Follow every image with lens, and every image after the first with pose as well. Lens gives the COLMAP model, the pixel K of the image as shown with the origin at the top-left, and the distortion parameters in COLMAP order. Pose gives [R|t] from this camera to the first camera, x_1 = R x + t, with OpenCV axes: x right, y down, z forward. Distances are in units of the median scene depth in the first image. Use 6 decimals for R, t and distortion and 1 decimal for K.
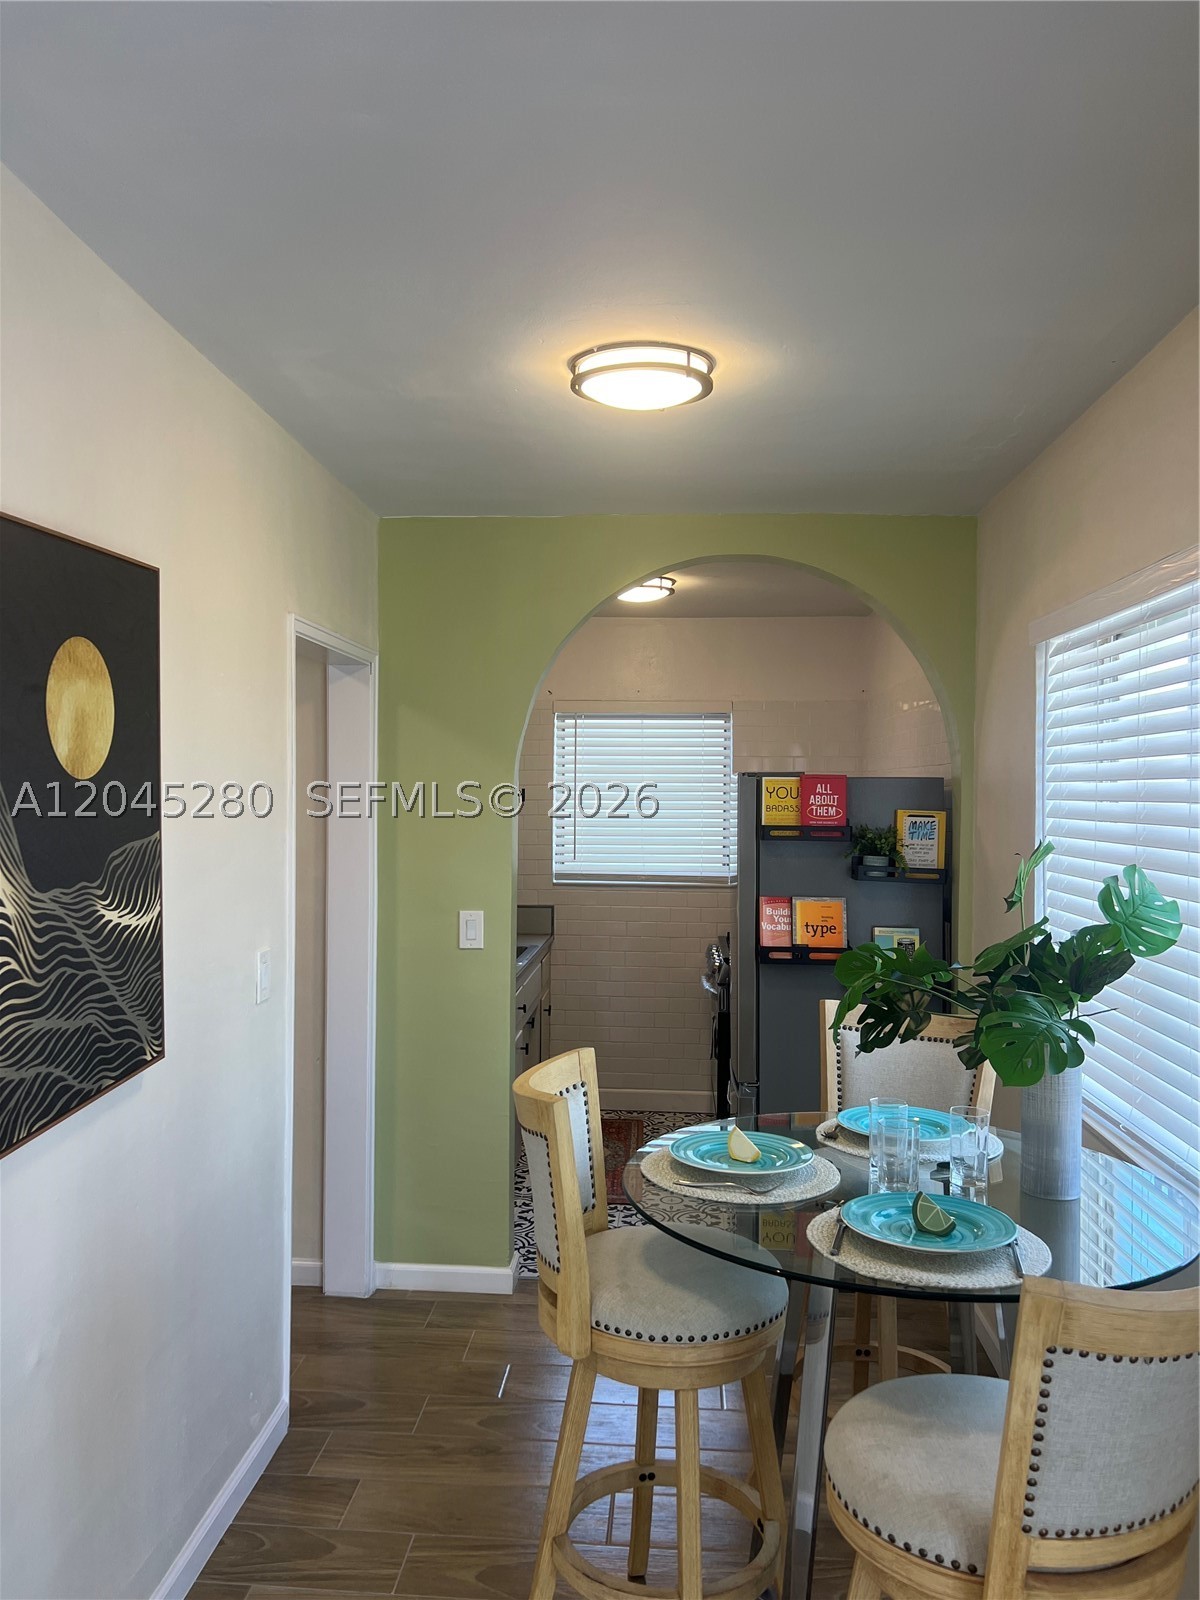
lens RADIAL K [[1204.7, 0, 575.5], [0, 1204.7, 806.7], [0, 0, 1]] dist [0.058200, -0.070815]
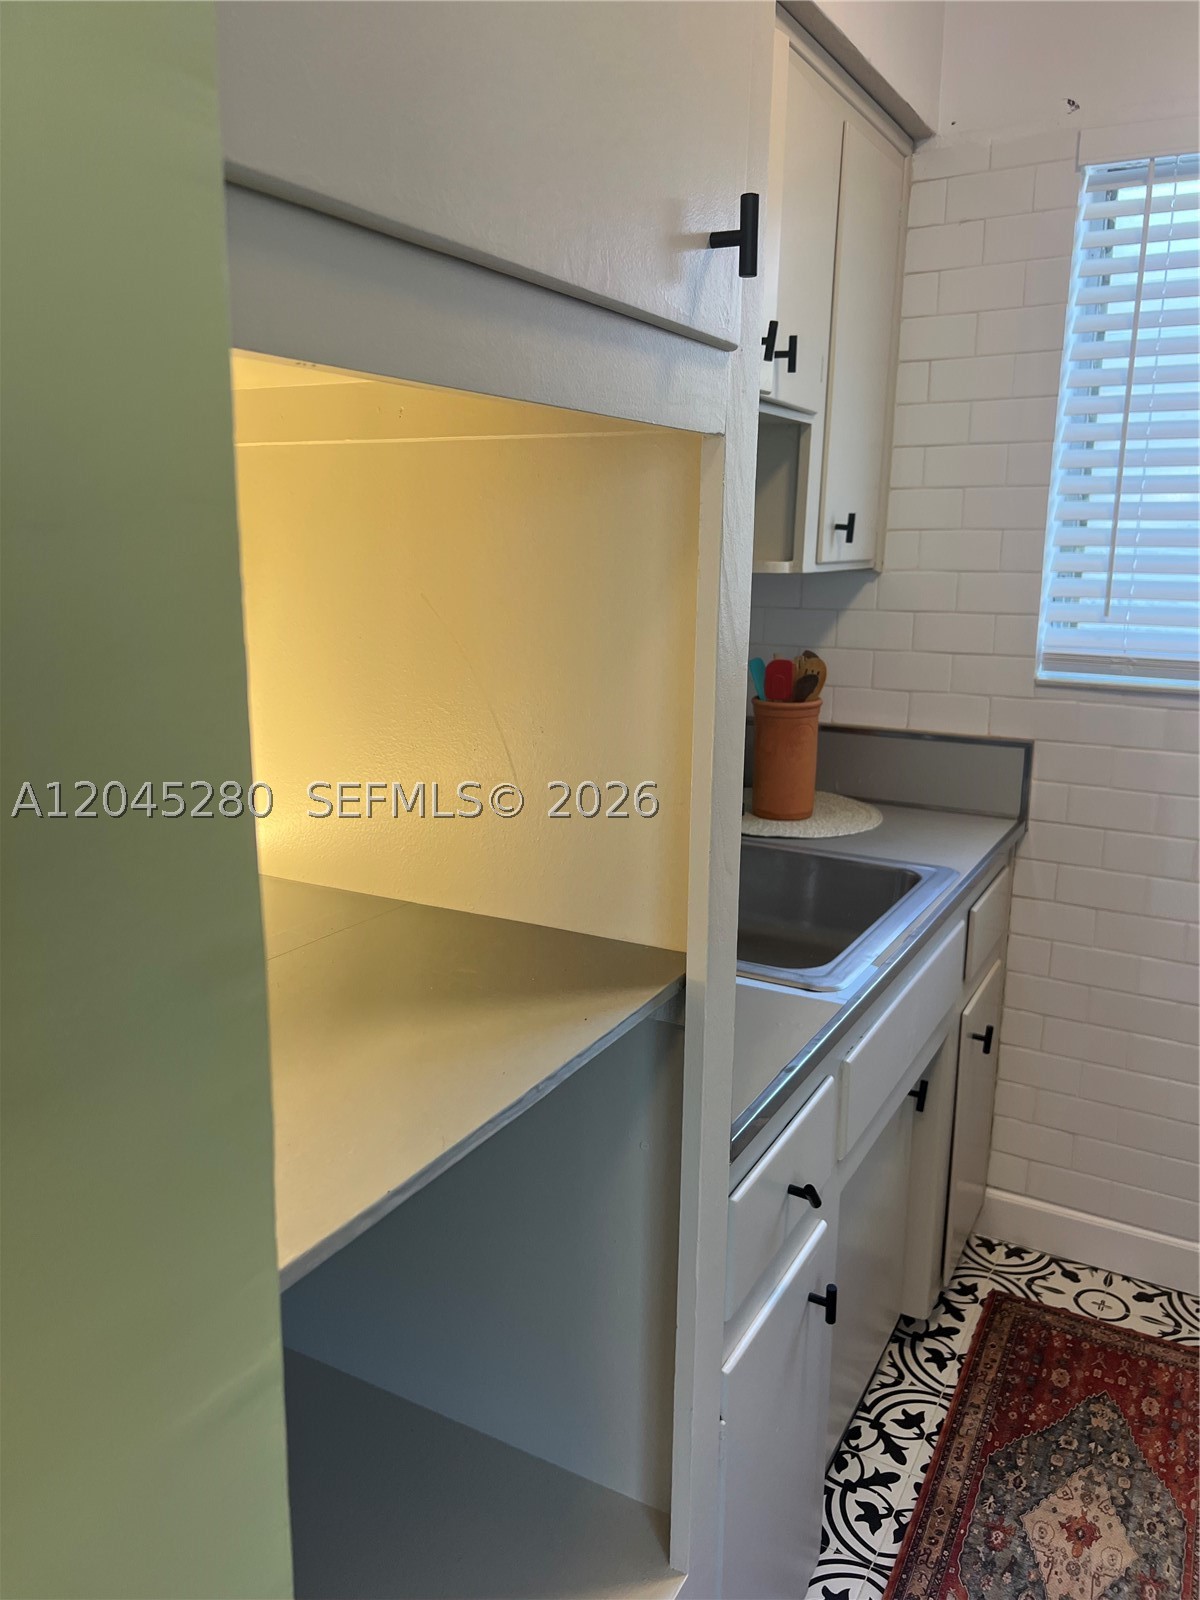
lens RADIAL K [[1204.7, 0, 583.3], [0, 1204.7, 788.3], [0, 0, 1]] dist [0.058200, -0.070815]
pose [[0.909074, 0.086361, -0.407586, 0.014315], [-0.006367, 0.981046, 0.193668, 0.039458], [0.416586, -0.173464, 0.892393, 0.950513]]
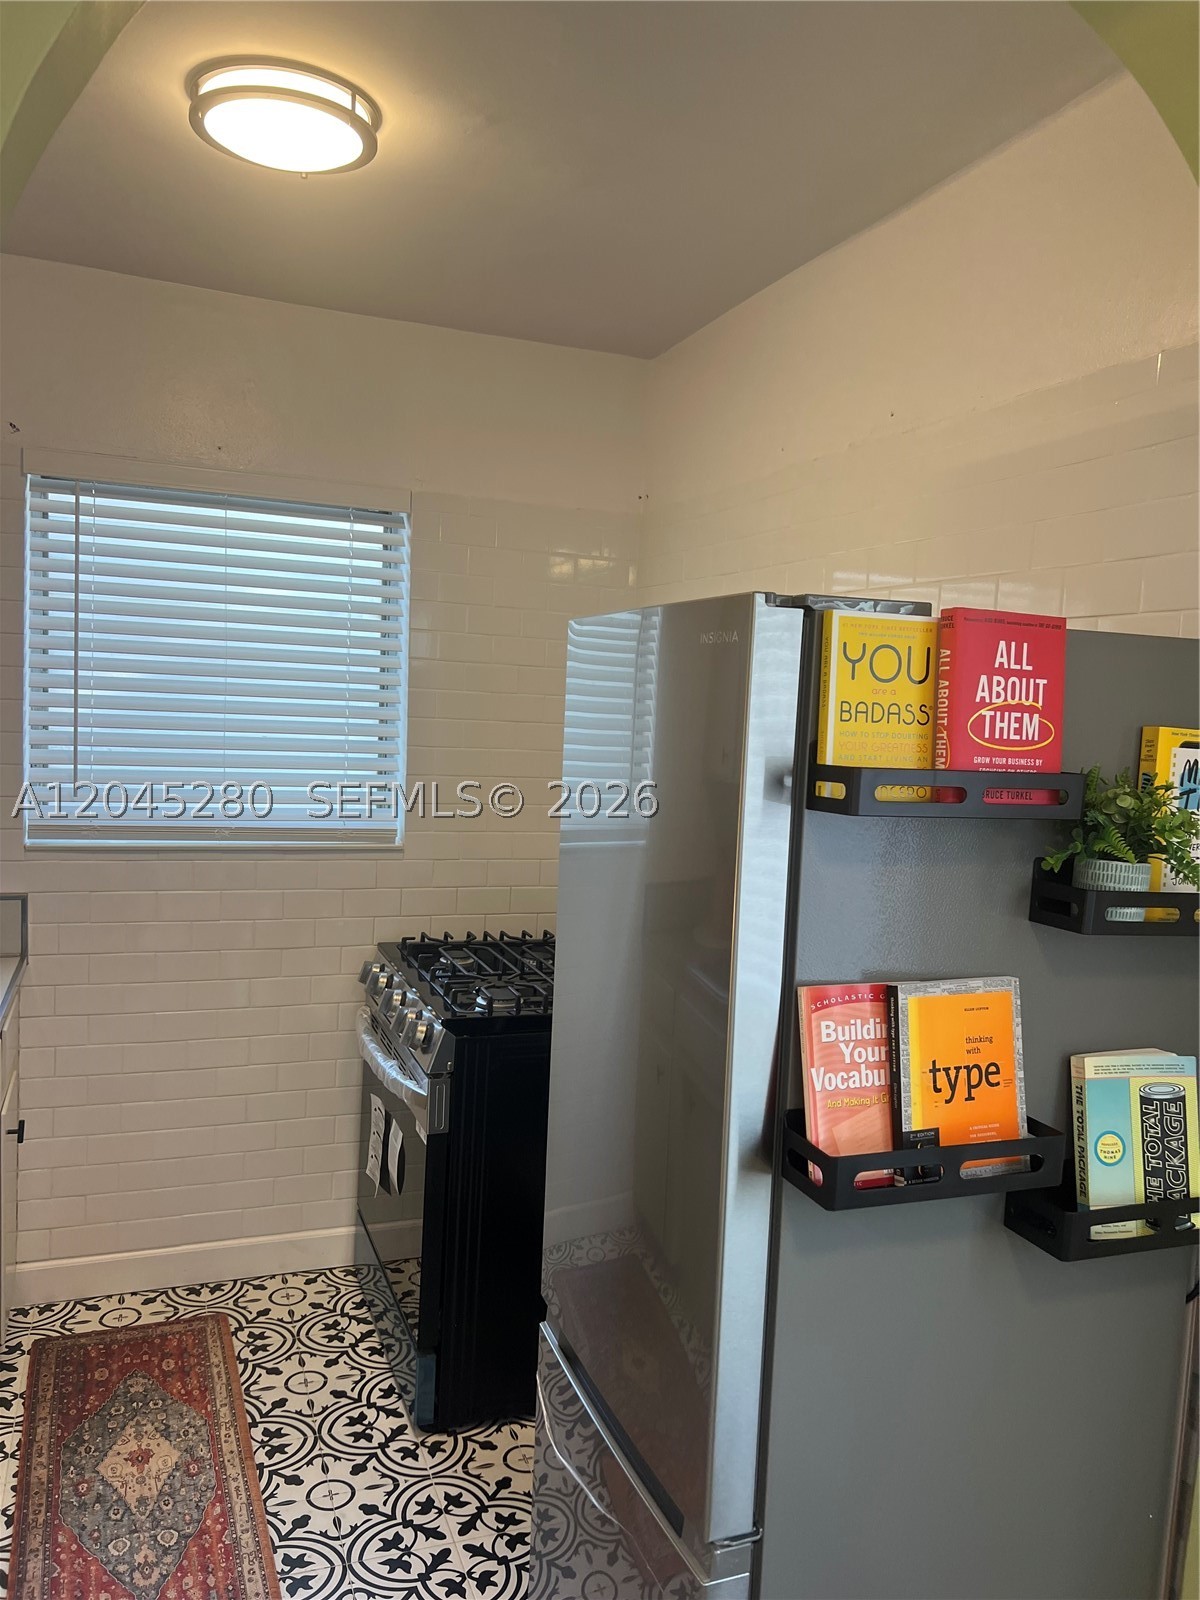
lens RADIAL K [[1204.7, 0, 599.5], [0, 1204.7, 813.8], [0, 0, 1]] dist [0.058200, -0.070815]
pose [[0.900958, -0.006424, 0.433858, -0.034651], [-0.035357, 0.995478, 0.088162, 0.002310], [-0.432463, -0.094770, 0.896657, 0.749865]]
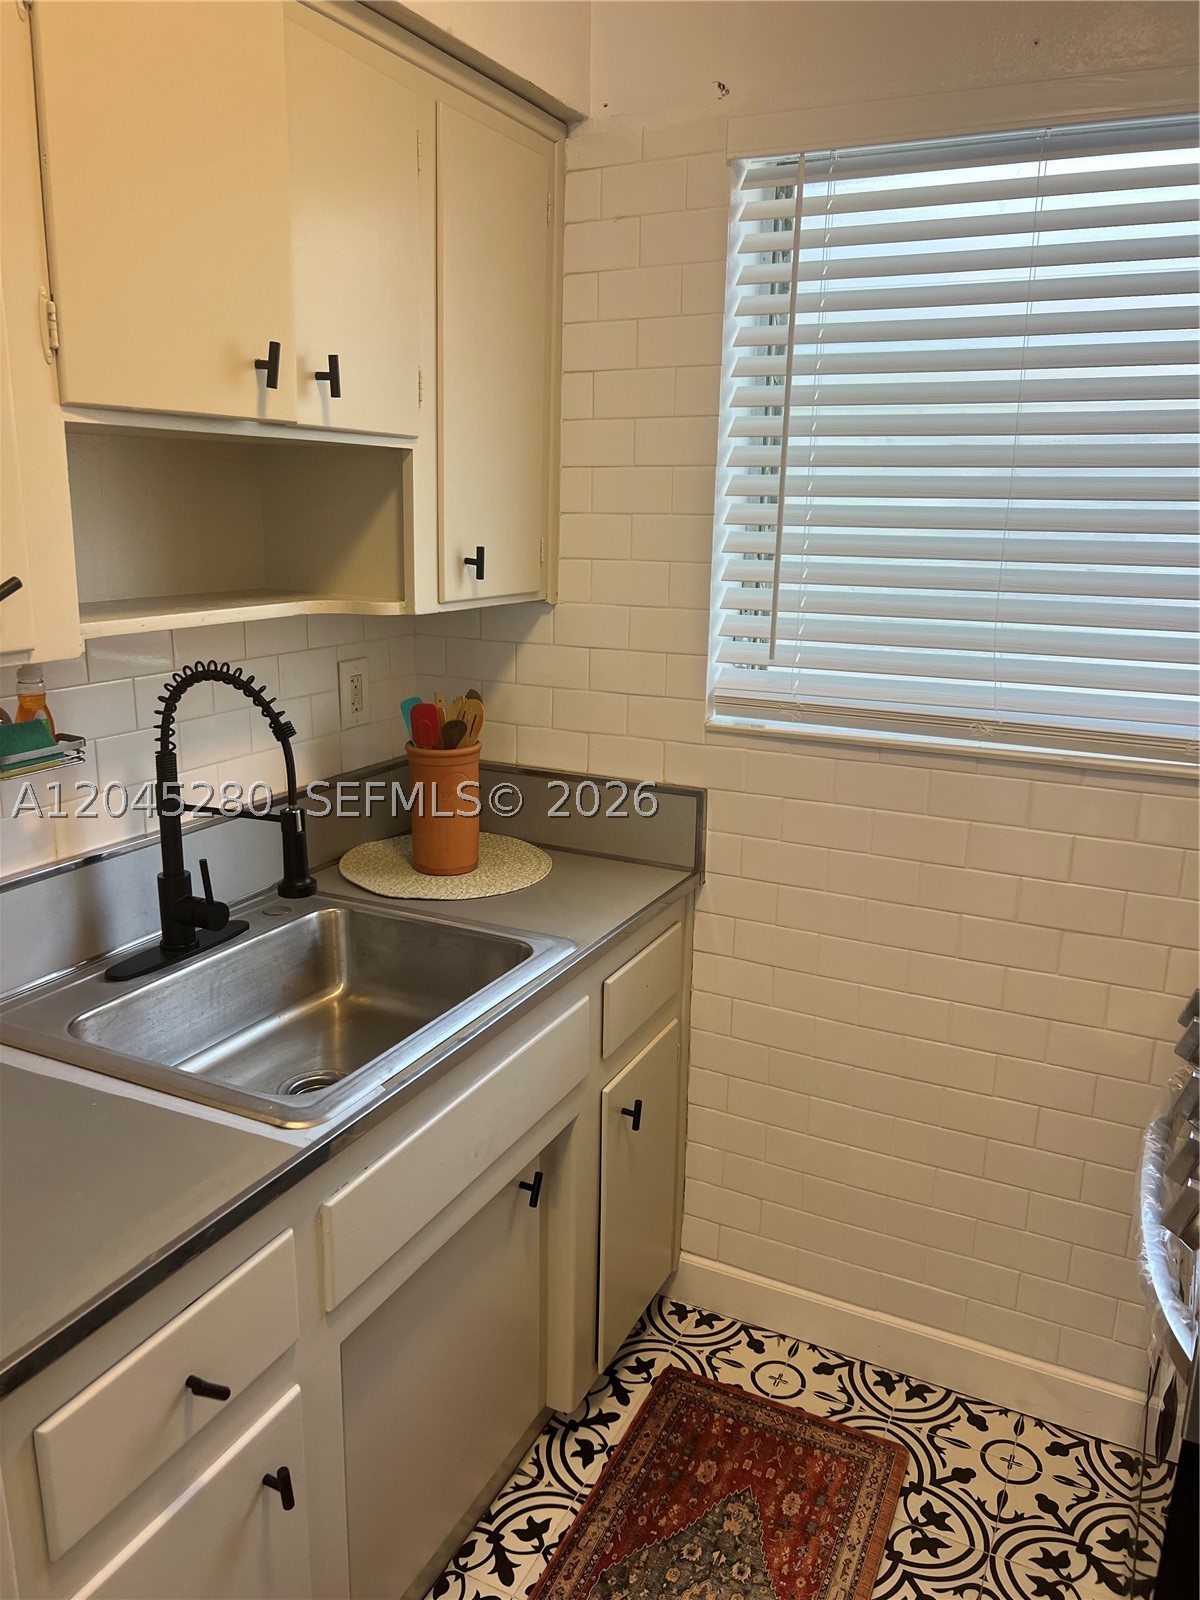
lens RADIAL K [[1204.7, 0, 593.0], [0, 1204.7, 809.0], [0, 0, 1]] dist [0.058200, -0.070815]
pose [[0.931043, 0.099837, -0.350986, 0.113071], [-0.015741, 0.971939, 0.234708, 0.011687], [0.364570, -0.212998, 0.906488, 1.052774]]
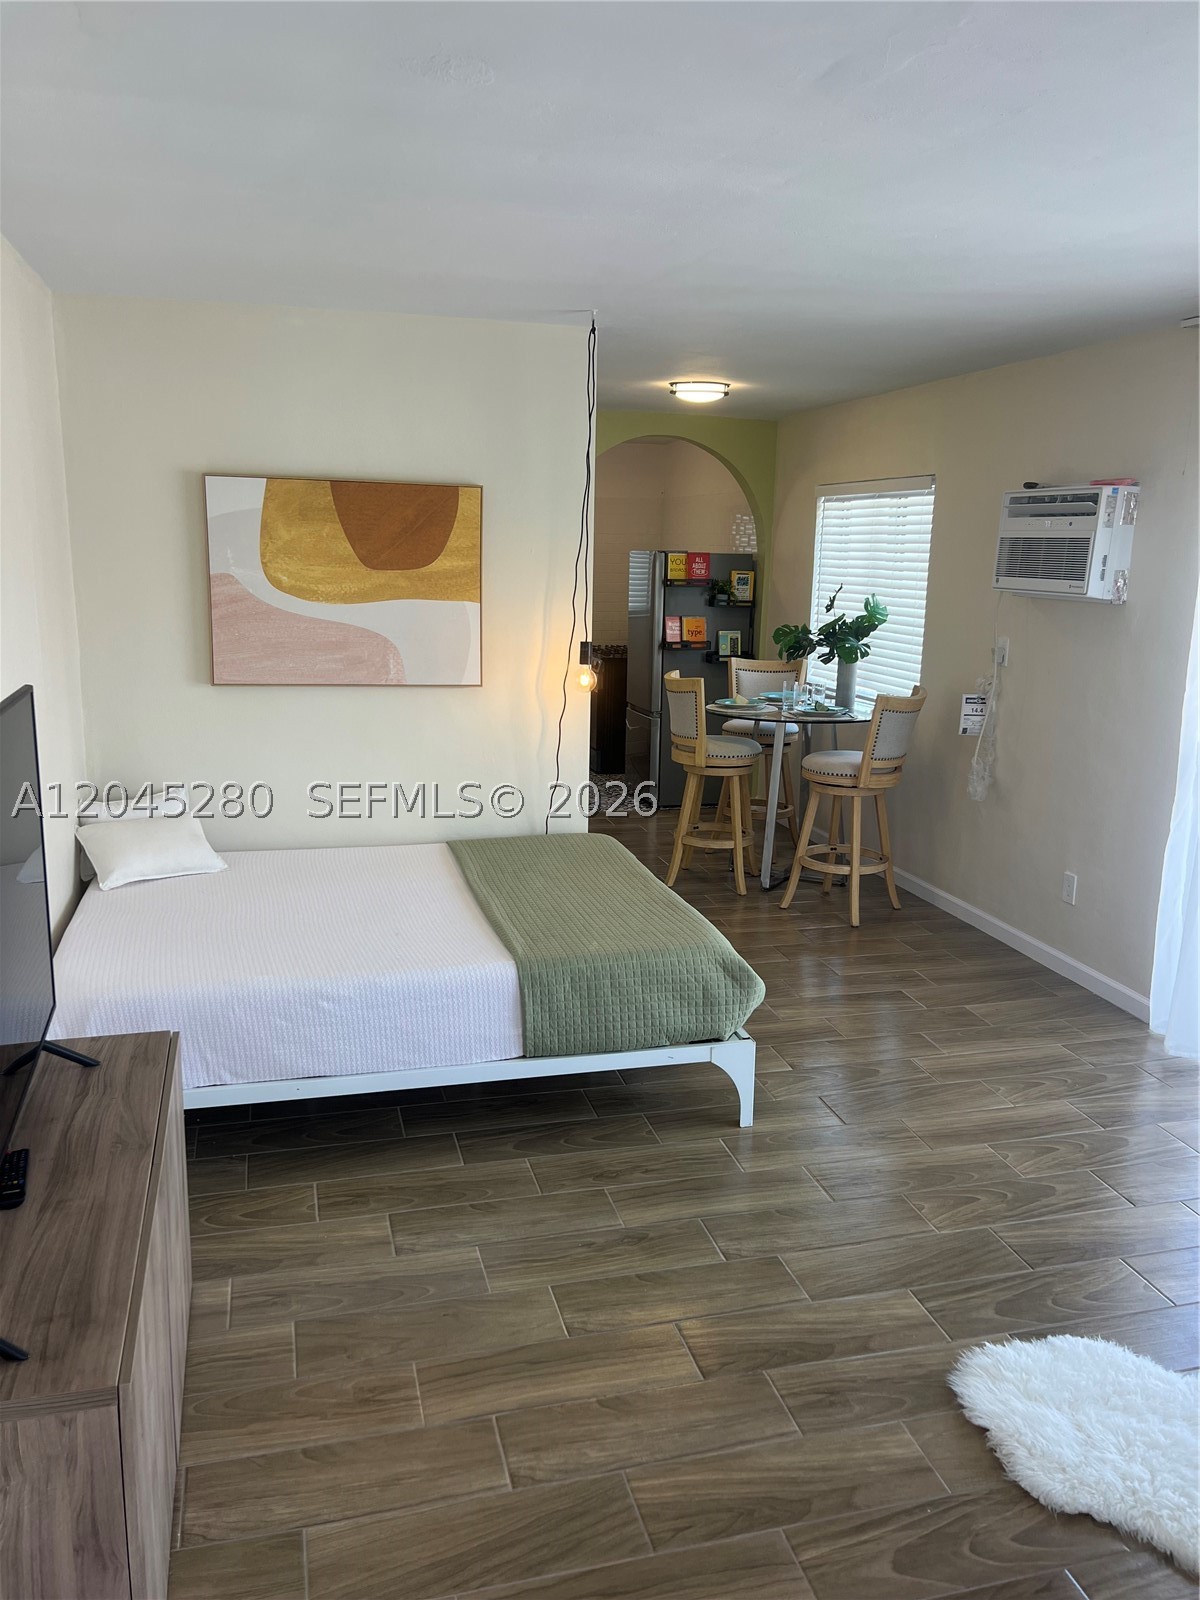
lens RADIAL K [[1204.7, 0, 589.7], [0, 1204.7, 839.1], [0, 0, 1]] dist [0.058200, -0.070815]
pose [[0.939212, -0.068565, 0.336422, -0.655943], [-0.009707, 0.974163, 0.225639, -0.014226], [-0.343201, -0.215189, 0.914279, -0.839455]]
